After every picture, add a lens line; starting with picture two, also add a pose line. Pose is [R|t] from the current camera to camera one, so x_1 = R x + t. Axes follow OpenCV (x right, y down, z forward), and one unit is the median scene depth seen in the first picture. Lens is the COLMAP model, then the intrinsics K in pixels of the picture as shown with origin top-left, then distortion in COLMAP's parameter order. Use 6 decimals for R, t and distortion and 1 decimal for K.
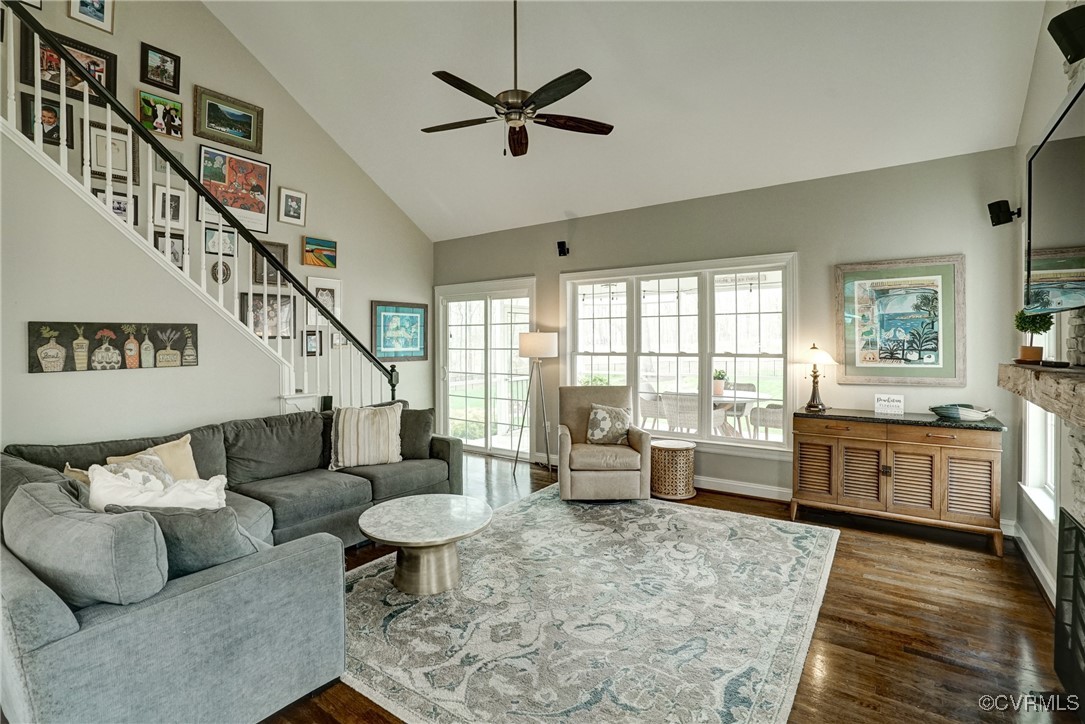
lens RADIAL K [[513.7, 0, 533.1], [0, 513.7, 338.9], [0, 0, 1]] dist [-0.074627, 0.034019]
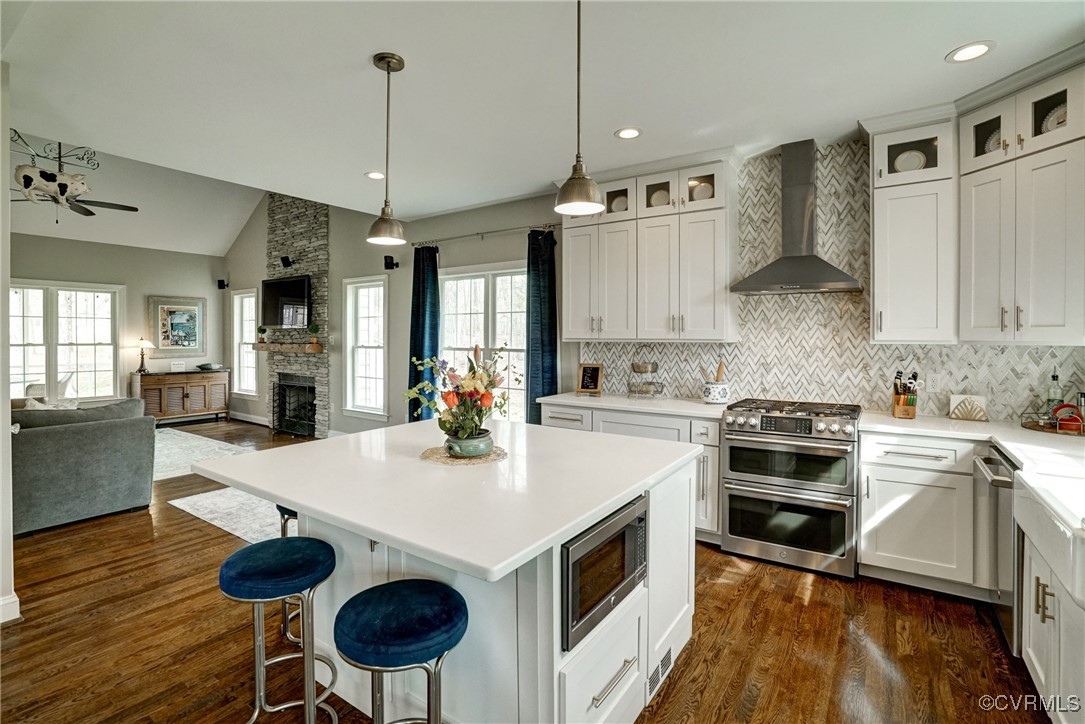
lens RADIAL K [[513.7, 0, 533.1], [0, 513.7, 338.9], [0, 0, 1]] dist [-0.074627, 0.034019]
pose [[-0.032386, -0.001539, 0.999474, -1.392105], [-0.005700, 0.999983, 0.001355, 0.004575], [-0.999459, -0.005653, -0.032394, -0.406883]]
